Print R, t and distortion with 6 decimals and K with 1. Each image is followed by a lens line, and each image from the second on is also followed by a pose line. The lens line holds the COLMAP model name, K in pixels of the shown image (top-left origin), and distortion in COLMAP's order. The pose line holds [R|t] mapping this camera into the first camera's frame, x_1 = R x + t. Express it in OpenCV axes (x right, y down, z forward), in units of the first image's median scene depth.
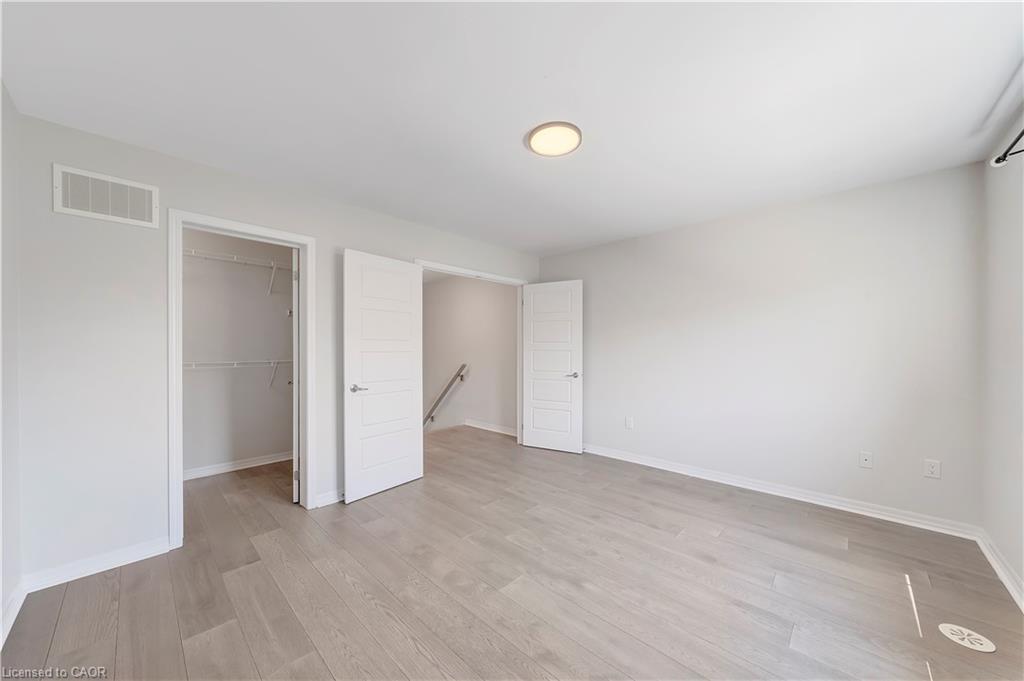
lens RADIAL K [[353.2, 0, 513.3], [0, 353.2, 346.8], [0, 0, 1]] dist [-0.008568, 0.000006]
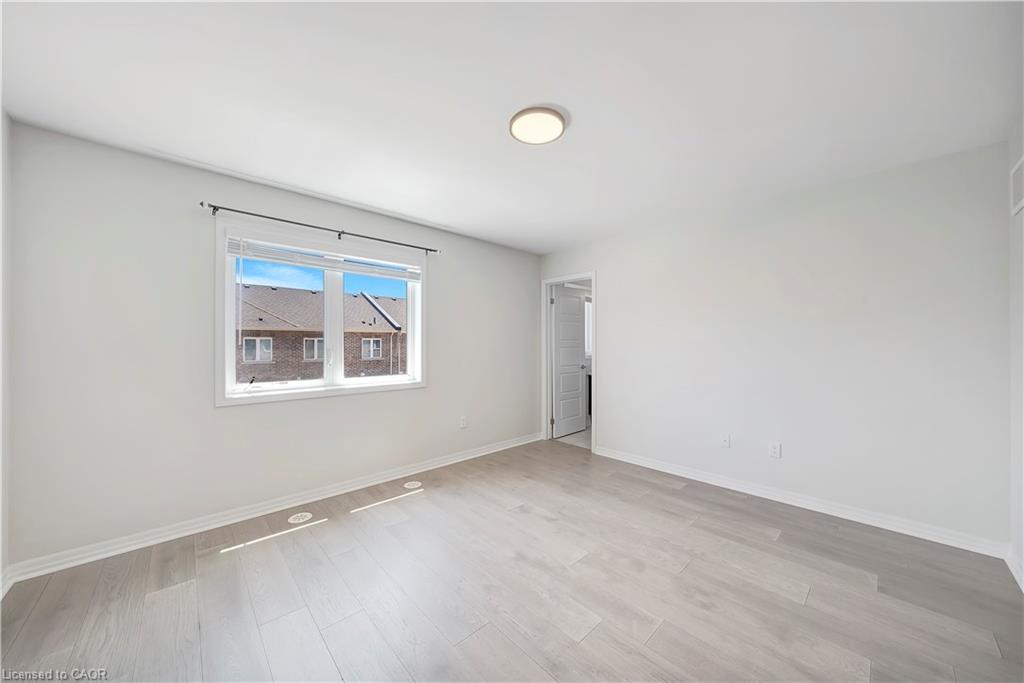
lens RADIAL K [[353.2, 0, 515.3], [0, 353.2, 344.9], [0, 0, 1]] dist [-0.008568, 0.000006]
pose [[-0.998496, 0.002617, 0.054771, 0.129120], [0.002346, 0.999985, -0.005007, 0.006387], [-0.054783, -0.004871, -0.998486, 2.060353]]
